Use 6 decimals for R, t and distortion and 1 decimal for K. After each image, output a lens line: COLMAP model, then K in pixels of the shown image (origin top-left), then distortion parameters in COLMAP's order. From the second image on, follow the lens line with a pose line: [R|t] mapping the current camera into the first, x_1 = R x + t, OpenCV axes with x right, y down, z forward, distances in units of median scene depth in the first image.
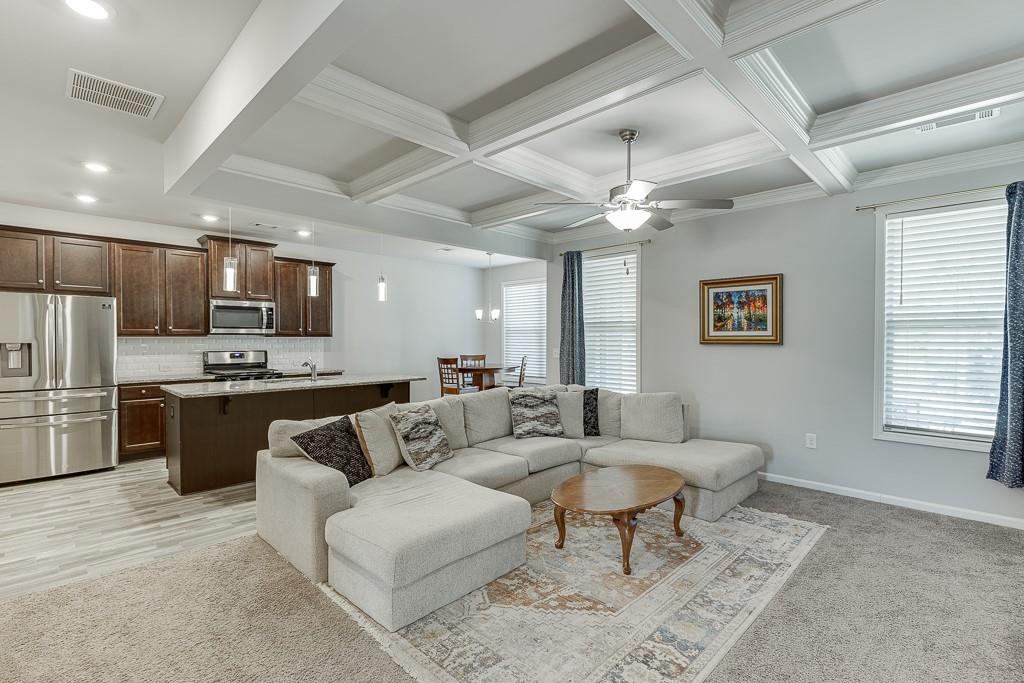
lens RADIAL K [[477.2, 0, 514.6], [0, 477.2, 338.4], [0, 0, 1]] dist [0.000162, -0.000817]
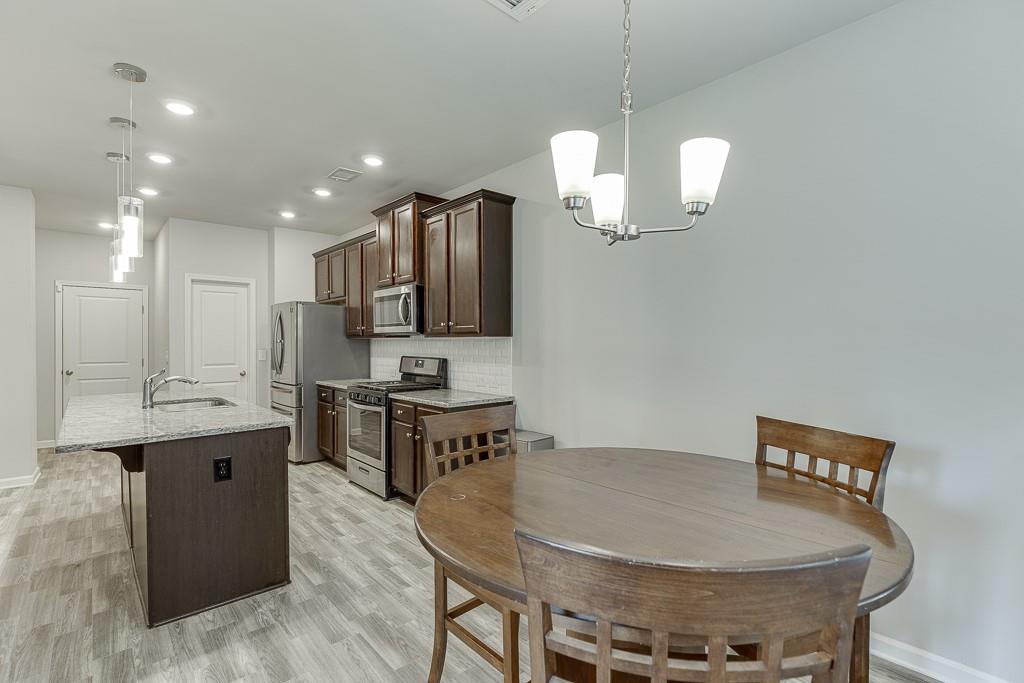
lens RADIAL K [[477.2, 0, 514.6], [0, 477.2, 338.4], [0, 0, 1]] dist [0.000162, -0.000817]
pose [[-0.051213, -0.002681, -0.998684, 0.155748], [0.001082, 0.999996, -0.002740, 0.000507], [0.998687, -0.001221, -0.051210, 1.298793]]
